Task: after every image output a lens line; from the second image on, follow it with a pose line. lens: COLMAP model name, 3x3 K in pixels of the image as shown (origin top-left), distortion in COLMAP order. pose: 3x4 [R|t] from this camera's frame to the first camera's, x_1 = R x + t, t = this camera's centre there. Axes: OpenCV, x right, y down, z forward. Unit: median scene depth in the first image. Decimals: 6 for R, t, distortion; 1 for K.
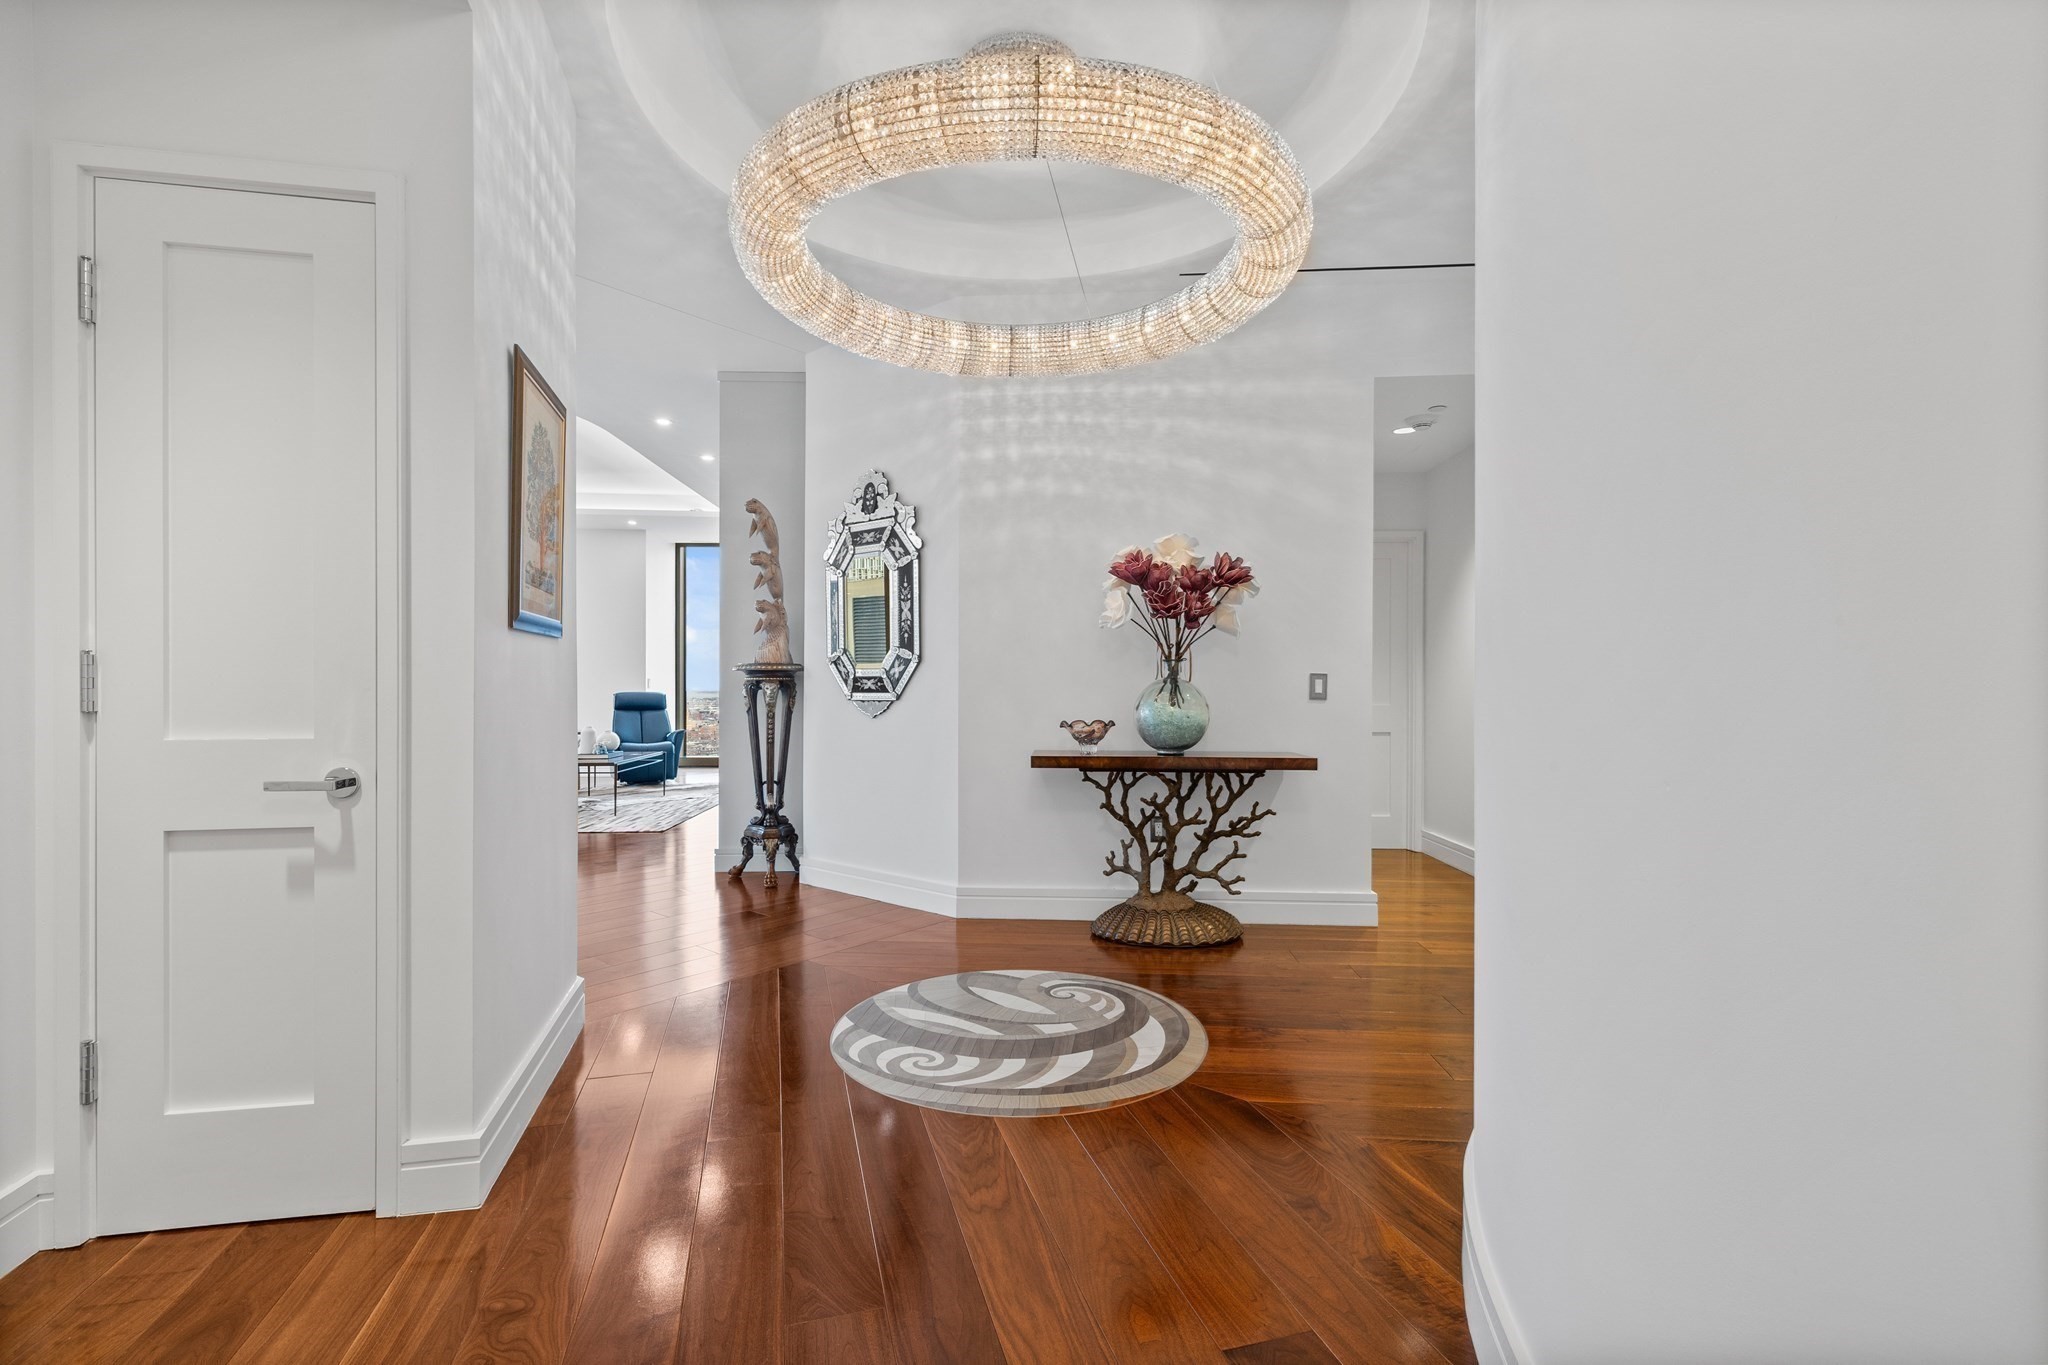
lens RADIAL K [[886.6, 0, 1017.9], [0, 886.6, 674.7], [0, 0, 1]] dist [-0.000394, -0.000084]
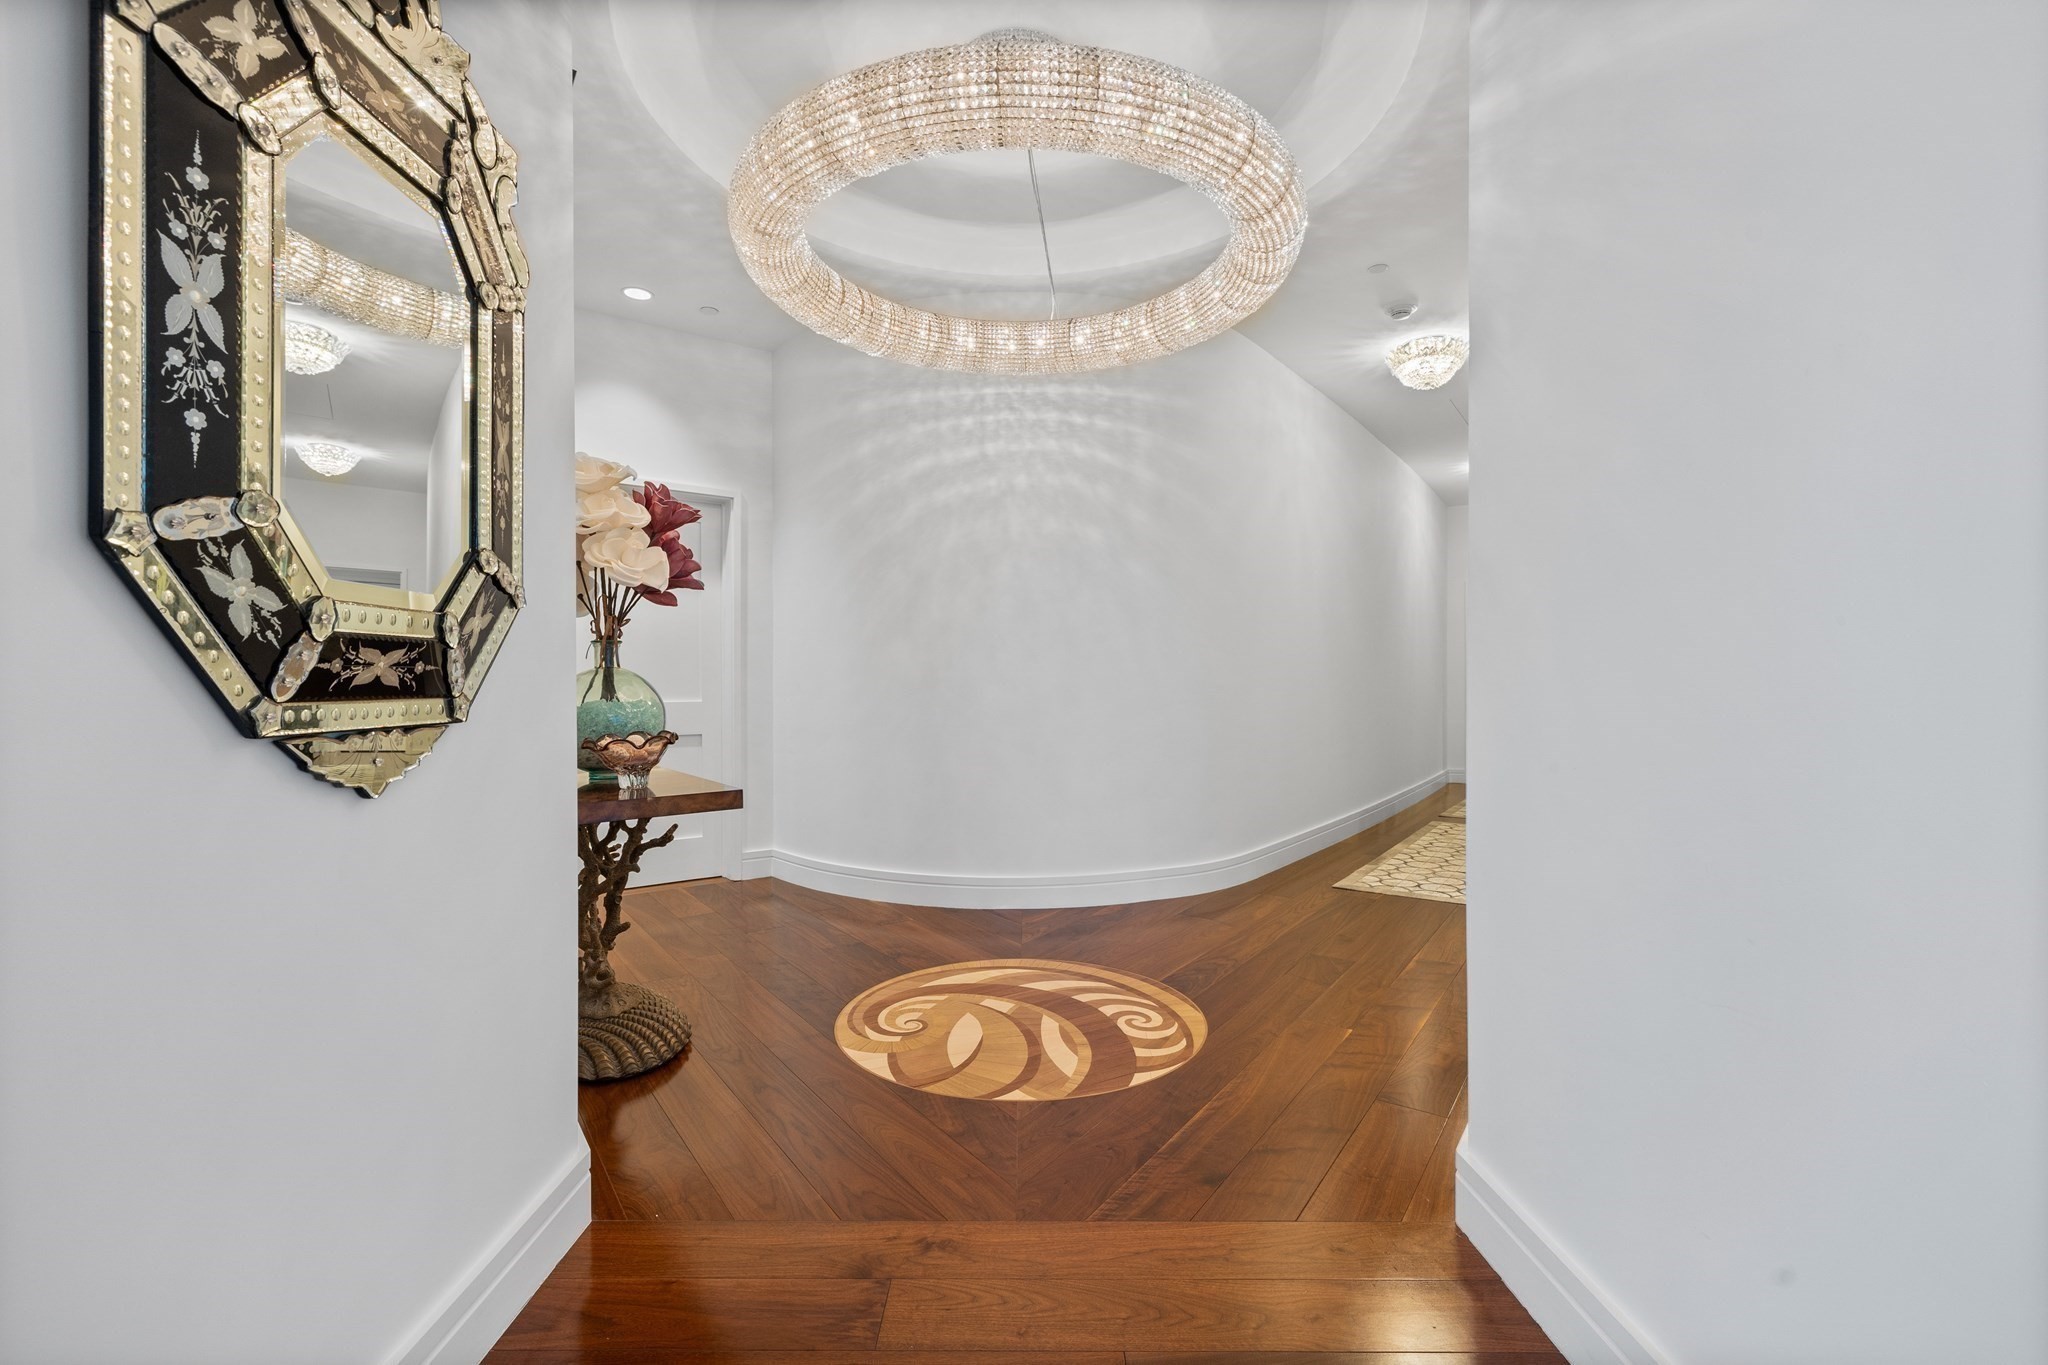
lens RADIAL K [[895.6, 0, 1036.3], [0, 895.6, 686.5], [0, 0, 1]] dist [0.000030, 0.000745]
pose [[-0.640747, -0.002574, 0.767748, -0.702596], [-0.002194, 0.999996, 0.001522, 0.022183], [-0.767749, -0.000709, -0.640750, 1.461009]]
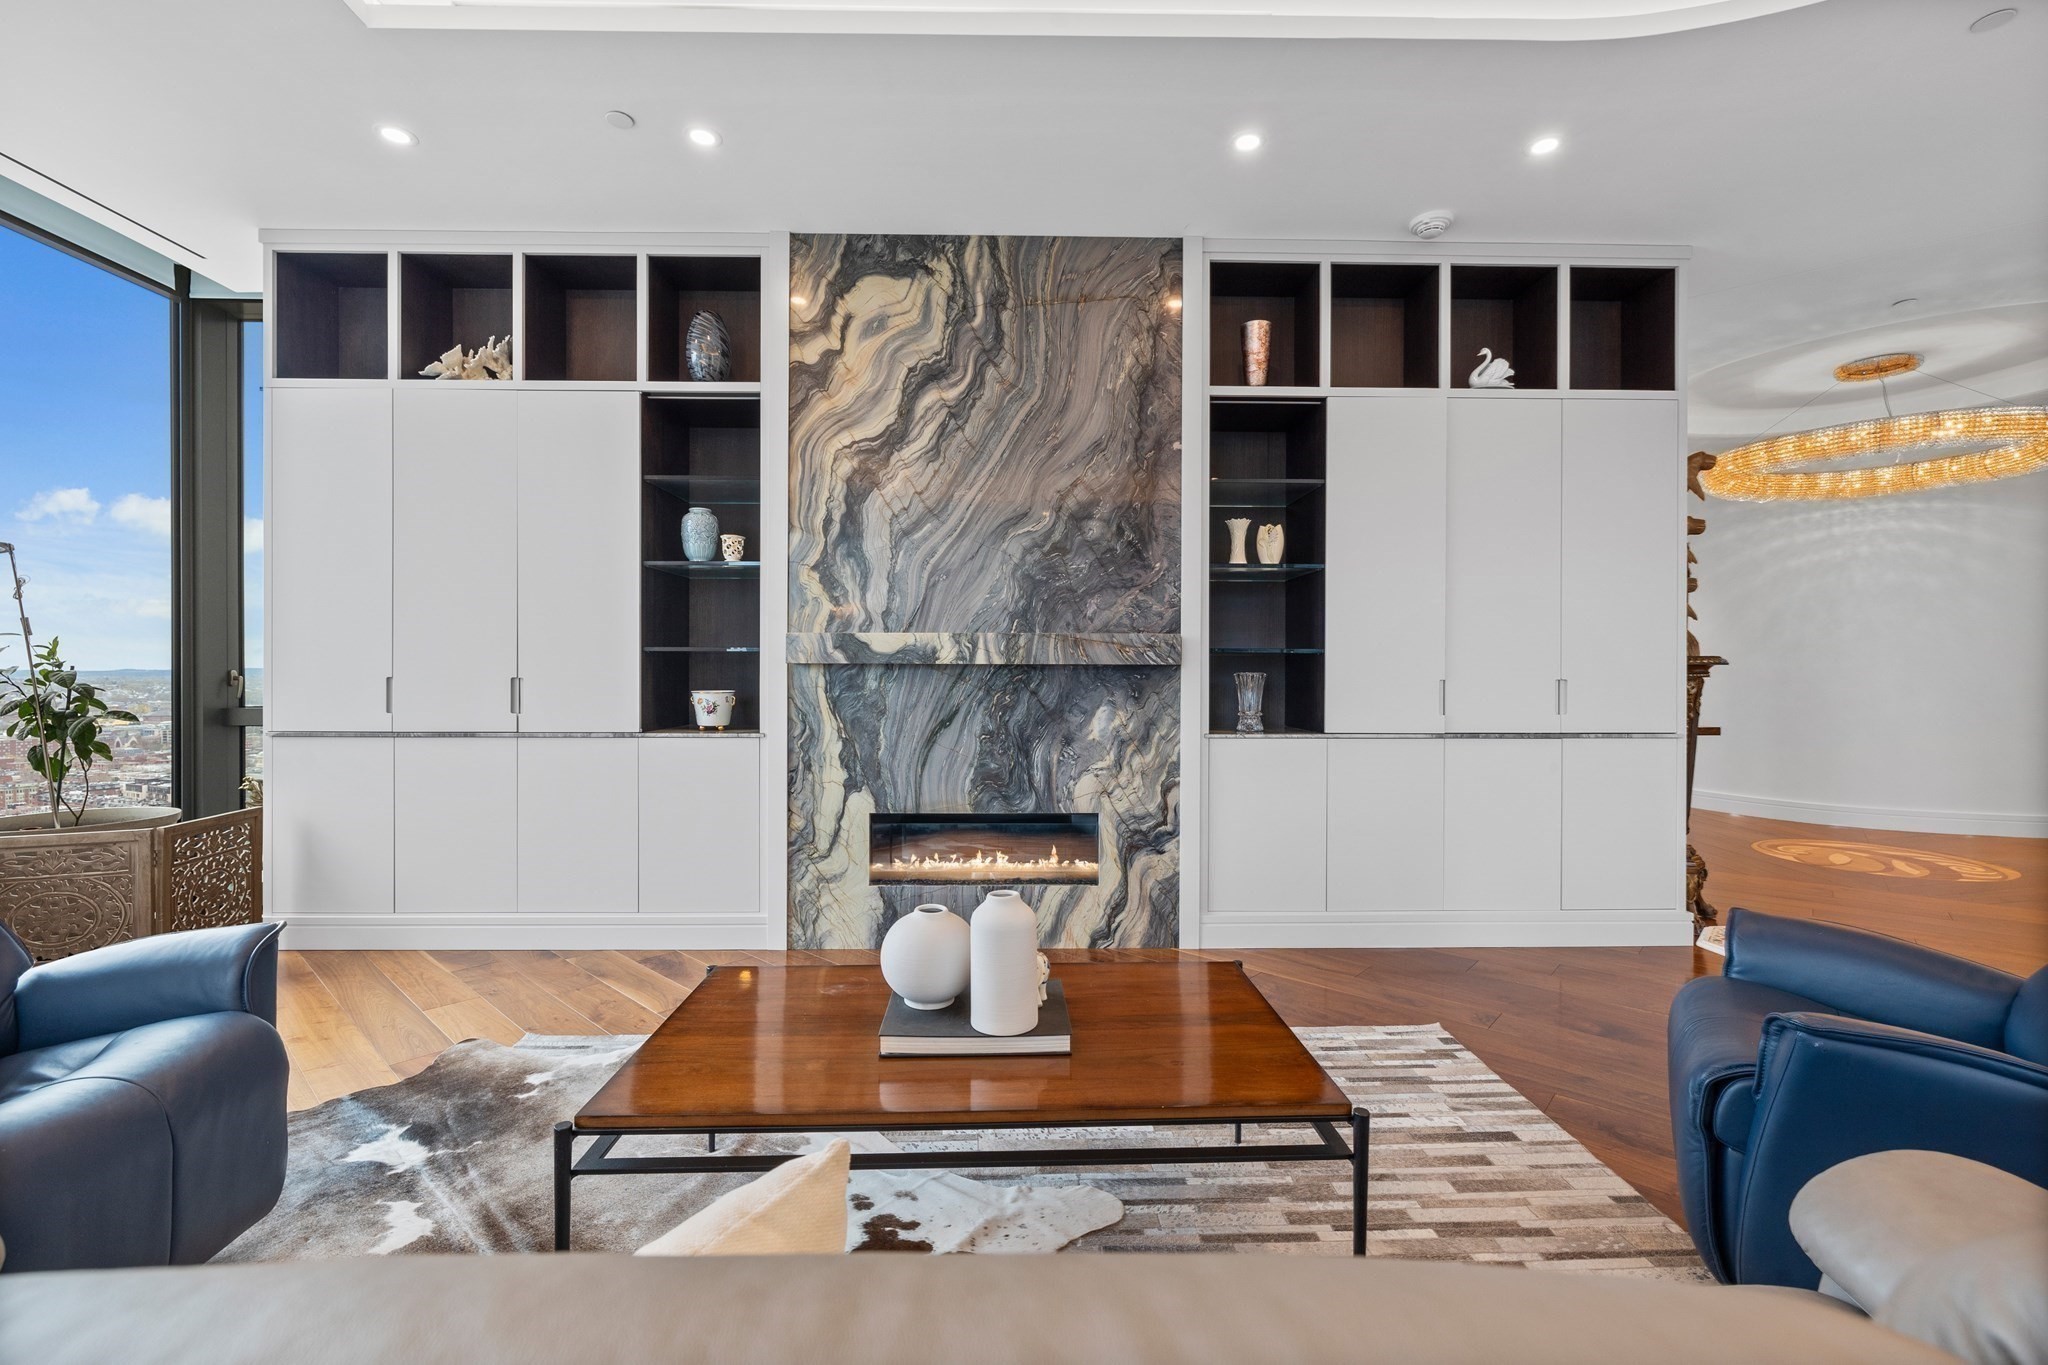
lens RADIAL K [[886.6, 0, 1017.9], [0, 886.6, 674.7], [0, 0, 1]] dist [-0.000394, -0.000084]
pose [[0.037455, -0.004015, 0.999290, -1.773496], [-0.005673, 0.999975, 0.004230, 0.005618], [-0.999282, -0.005828, 0.037431, 2.490536]]
